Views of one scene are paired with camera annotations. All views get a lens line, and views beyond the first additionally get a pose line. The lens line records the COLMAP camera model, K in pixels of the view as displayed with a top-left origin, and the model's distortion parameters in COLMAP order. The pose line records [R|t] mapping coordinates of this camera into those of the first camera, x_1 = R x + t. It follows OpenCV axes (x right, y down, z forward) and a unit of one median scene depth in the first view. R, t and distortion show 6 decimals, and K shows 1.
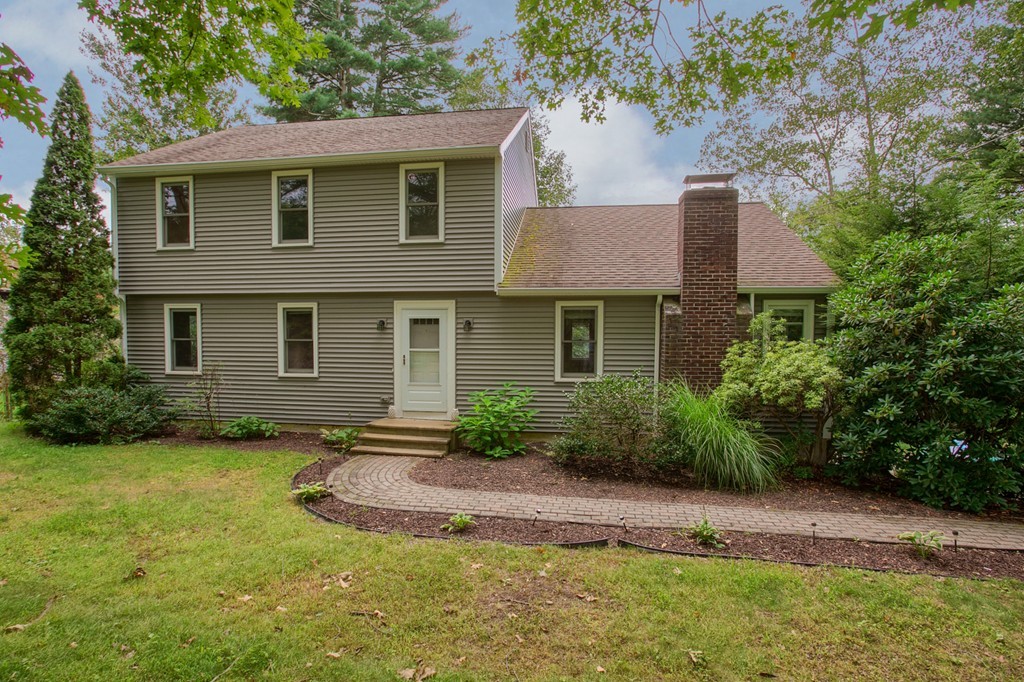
lens RADIAL K [[595.0, 0, 510.9], [0, 595.0, 339.5], [0, 0, 1]] dist [-0.006631, -0.001142]
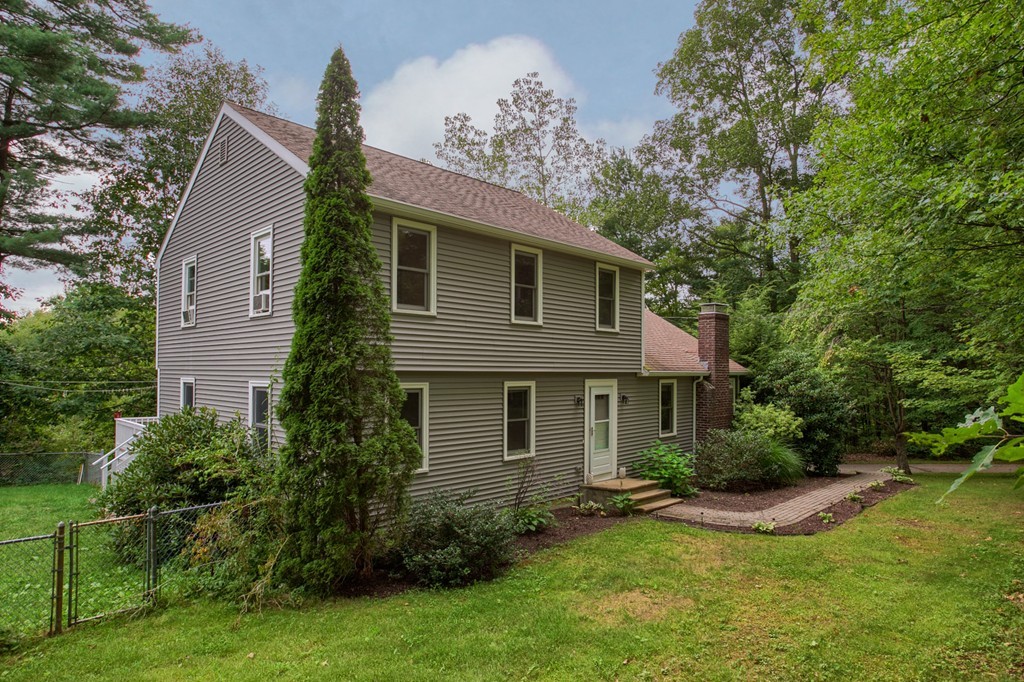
lens RADIAL K [[595.0, 0, 510.9], [0, 595.0, 339.5], [0, 0, 1]] dist [-0.006631, -0.001142]
pose [[0.547402, 0.051992, 0.835253, -1.241102], [0.034981, 0.995774, -0.084910, -0.050080], [-0.836138, 0.075698, 0.543270, 0.504202]]
